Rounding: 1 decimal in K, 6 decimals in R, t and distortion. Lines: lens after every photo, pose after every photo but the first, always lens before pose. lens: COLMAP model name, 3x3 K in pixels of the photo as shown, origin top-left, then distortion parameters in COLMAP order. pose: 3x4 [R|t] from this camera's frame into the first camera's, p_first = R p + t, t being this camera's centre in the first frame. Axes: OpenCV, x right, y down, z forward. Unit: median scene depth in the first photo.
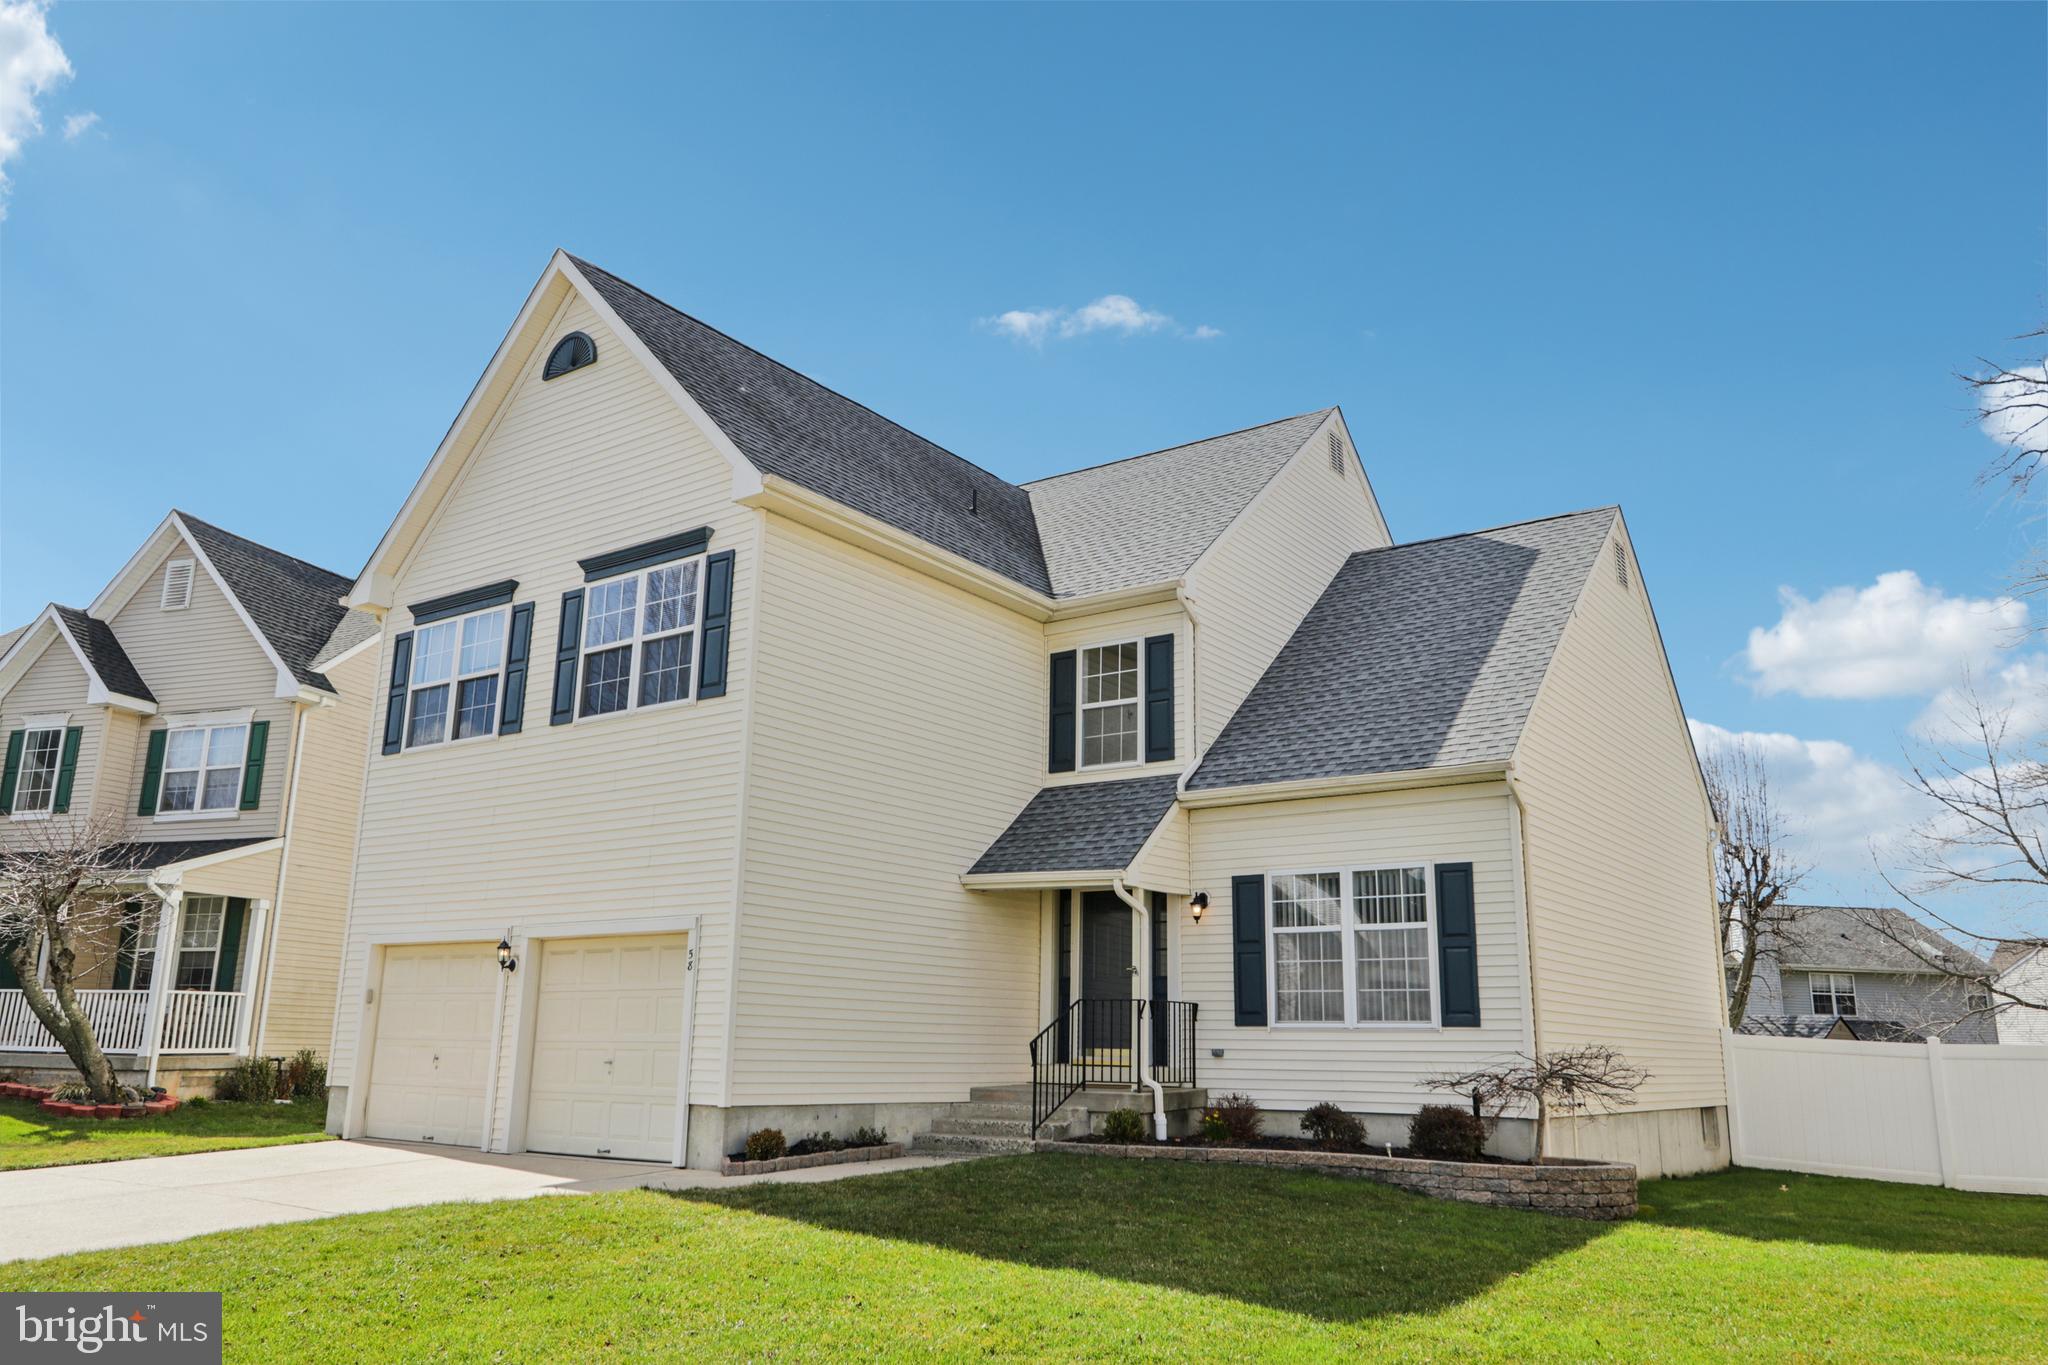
lens RADIAL K [[1514.4, 0, 1024.0], [0, 1514.4, 682.5], [0, 0, 1]] dist [-0.006703, -0.000504]
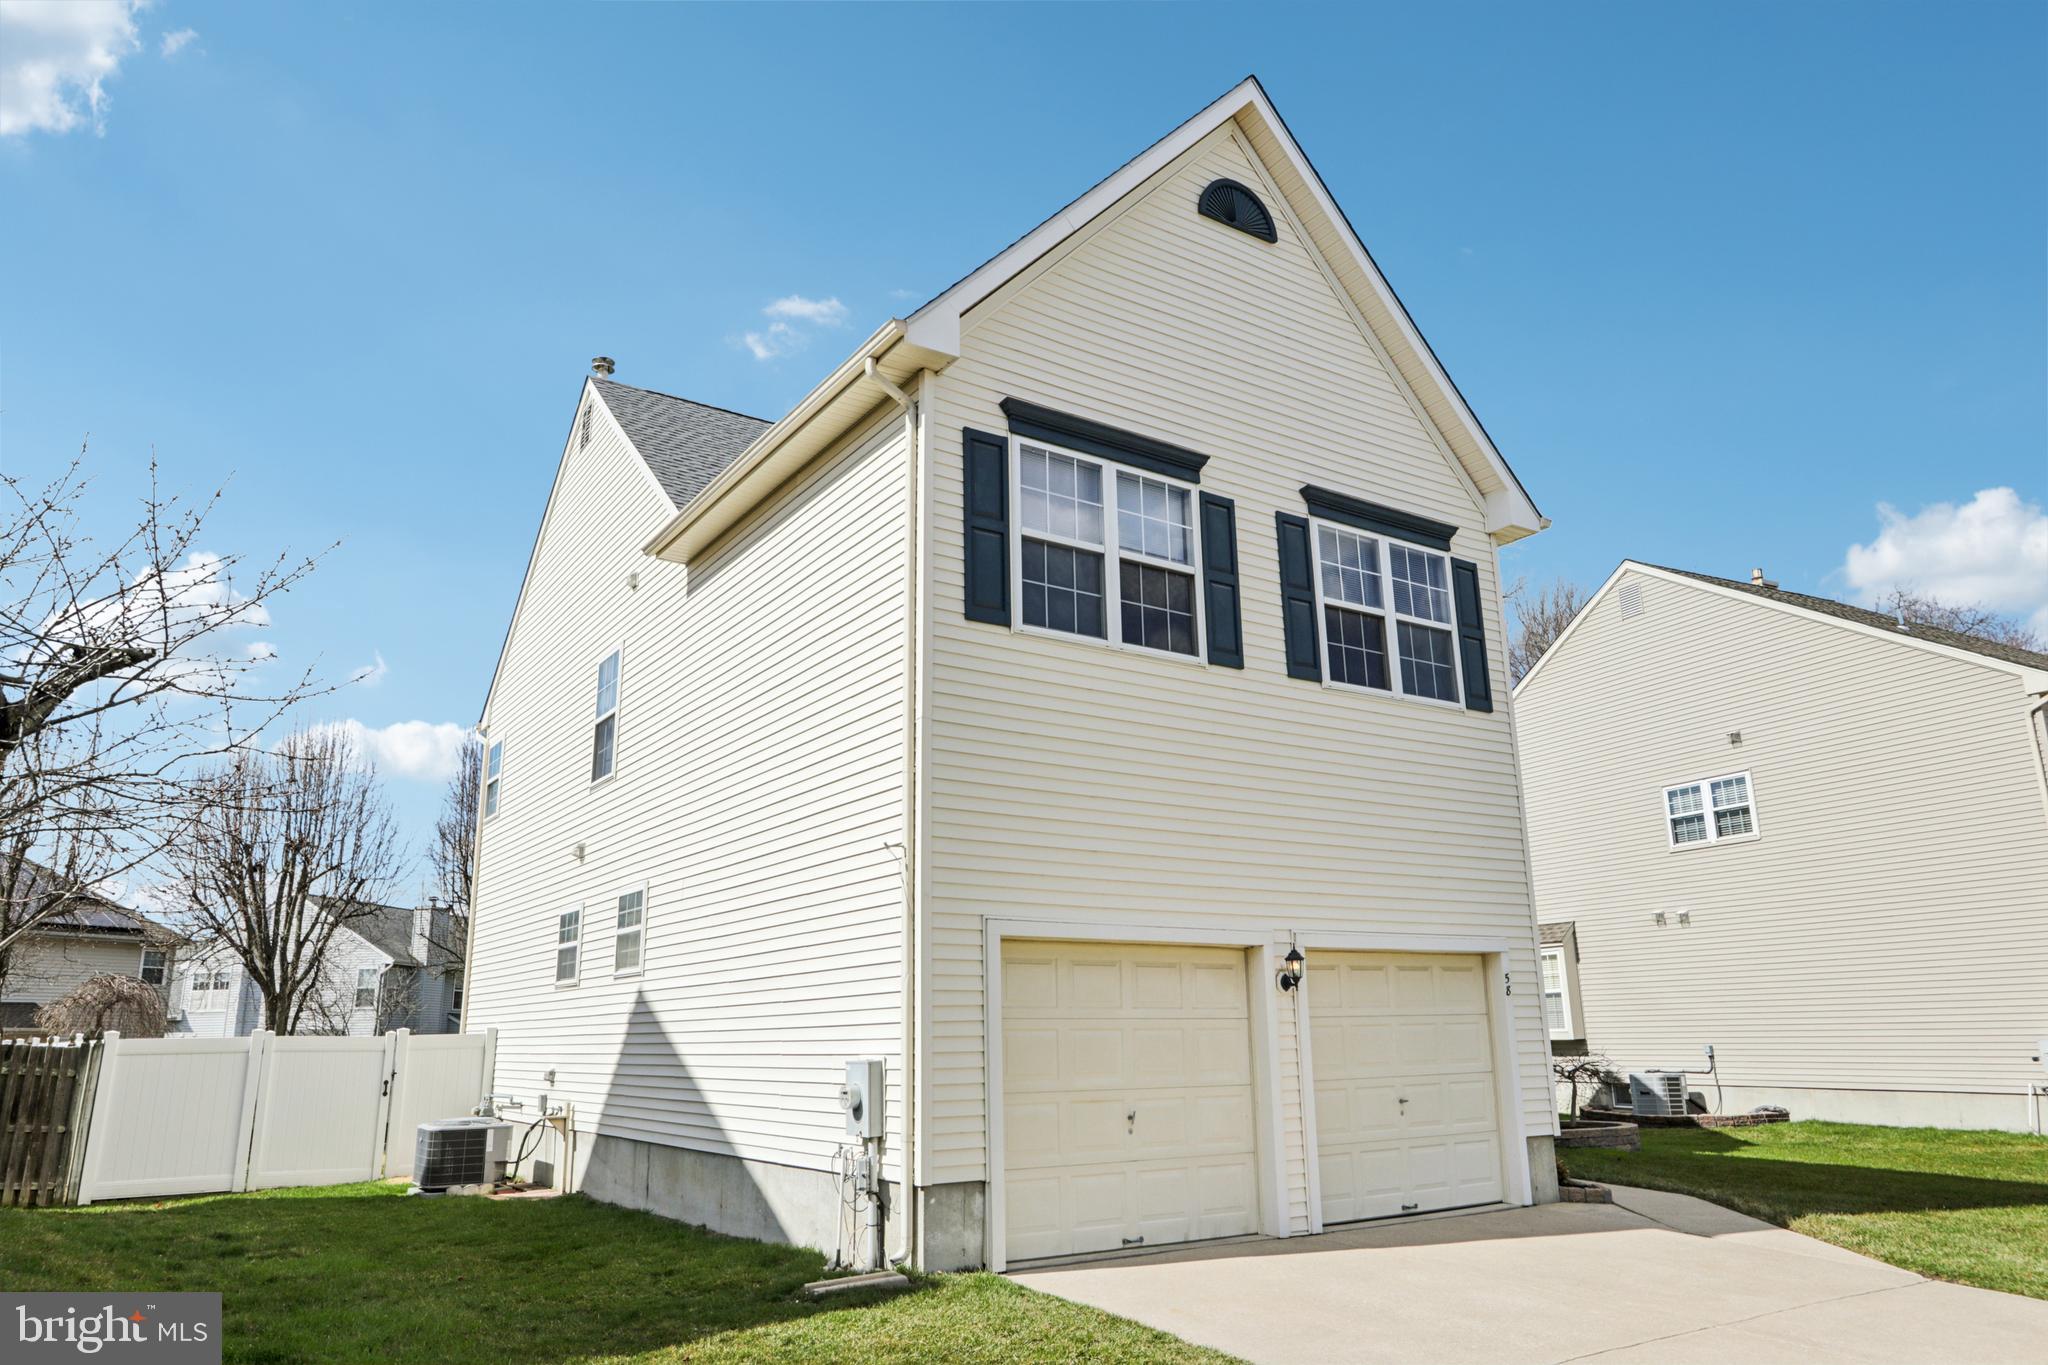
lens RADIAL K [[1361.4, 0, 1024.0], [0, 1361.4, 682.5], [0, 0, 1]] dist [-0.034083, 0.046615]
pose [[0.356097, 0.216184, 0.909098, -1.022884], [-0.204017, 0.967387, -0.150131, 0.169080], [-0.911906, -0.132010, 0.388589, 0.867228]]
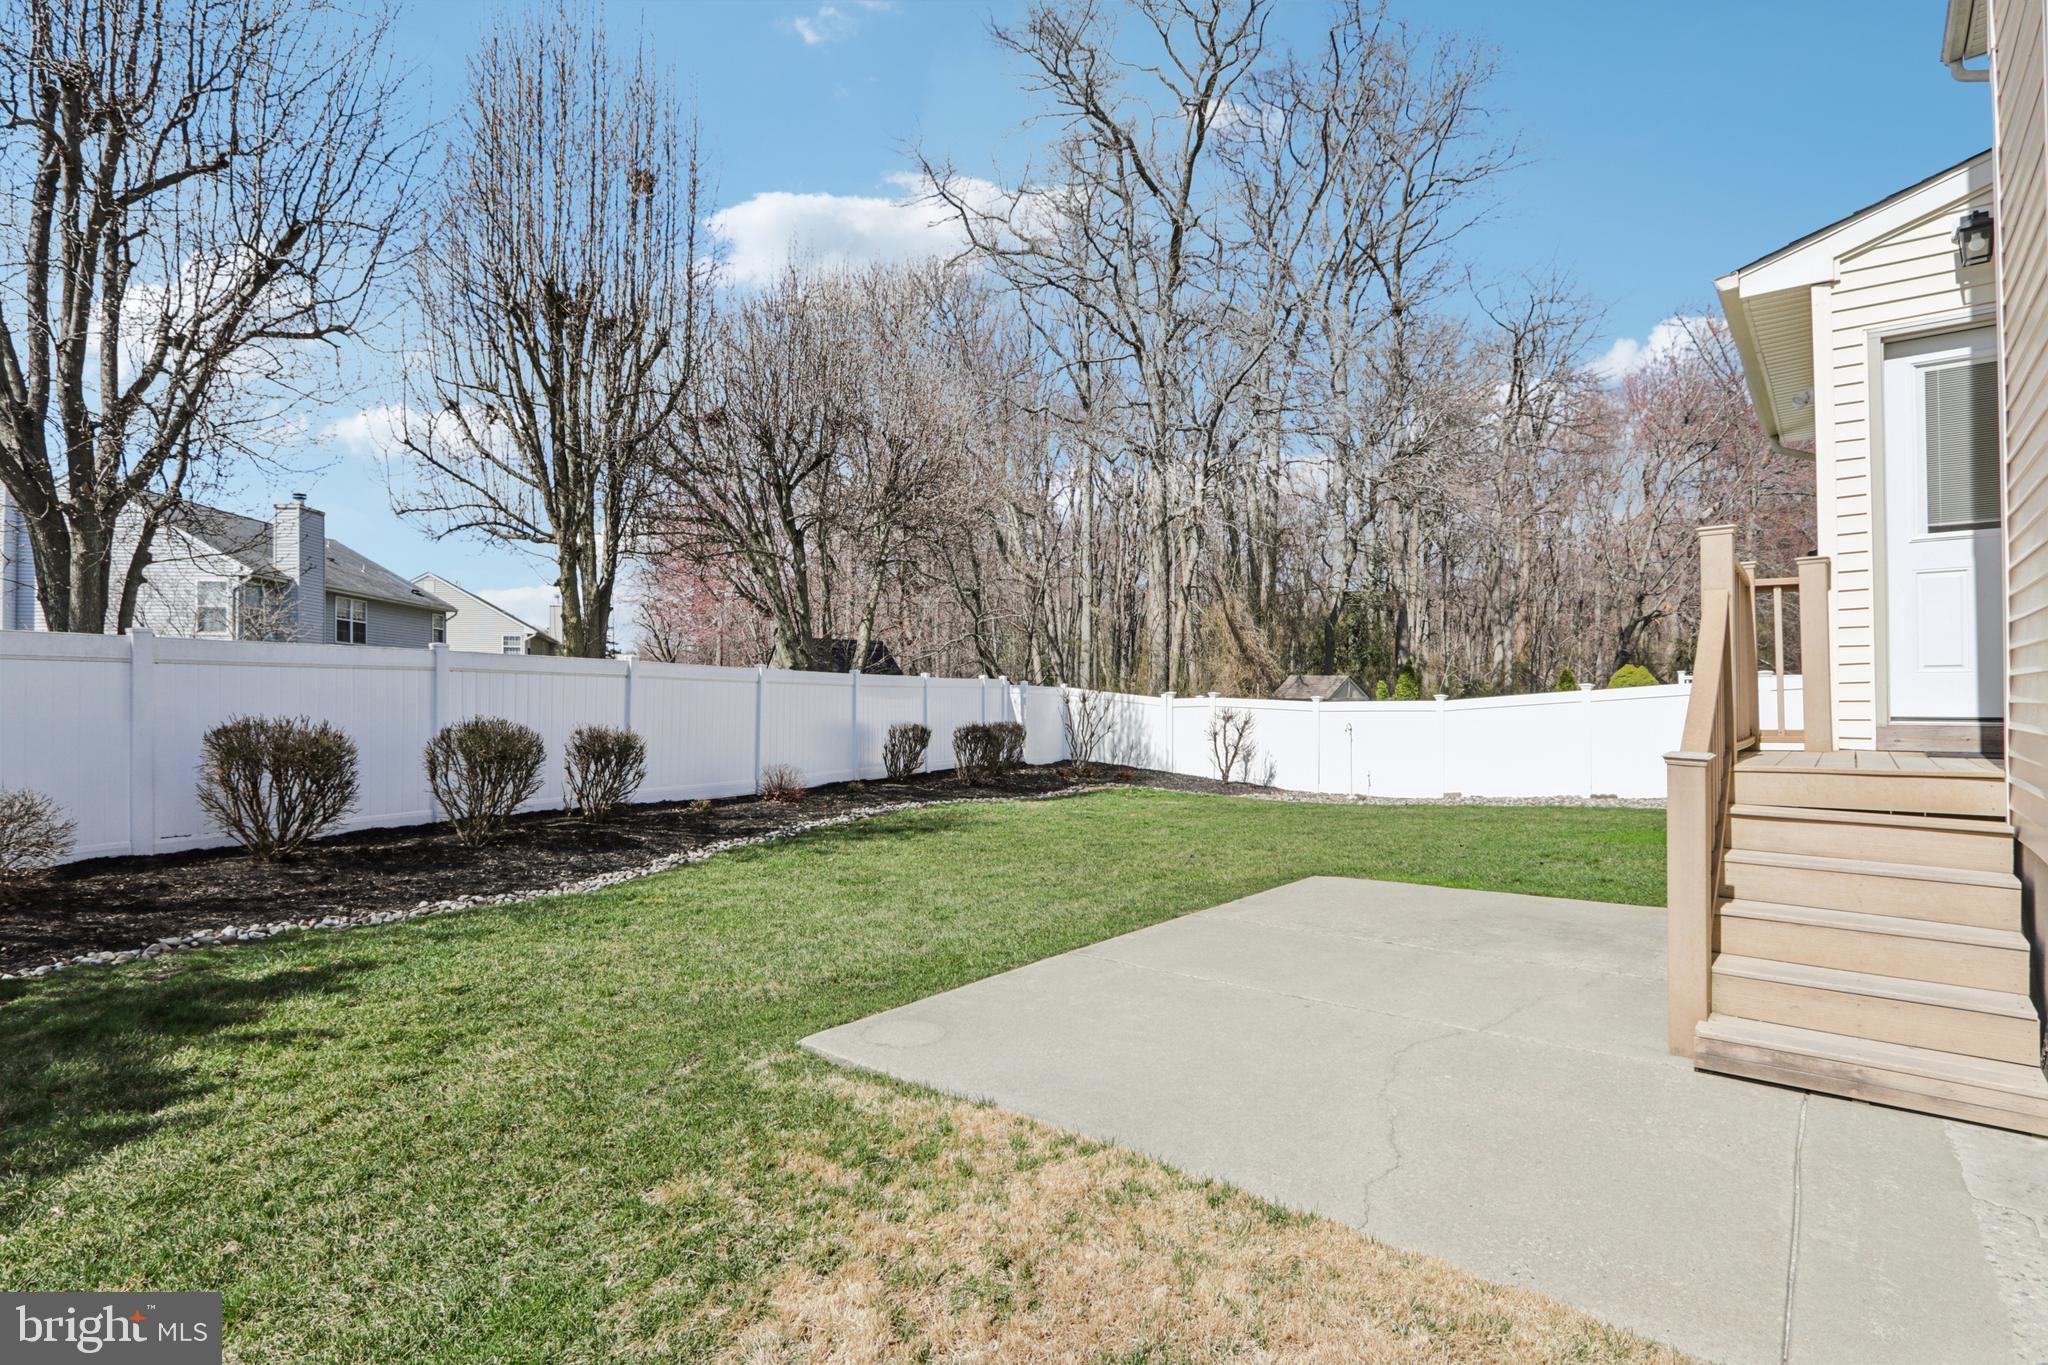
lens RADIAL K [[971.3, 0, 1024.0], [0, 971.3, 682.5], [0, 0, 1]] dist [-0.002162, -0.000300]
pose [[0.076689, -0.004269, 0.997046, -0.069158], [-0.236786, 0.971304, 0.022372, 0.469099], [-0.968531, -0.237802, 0.073477, 1.929140]]
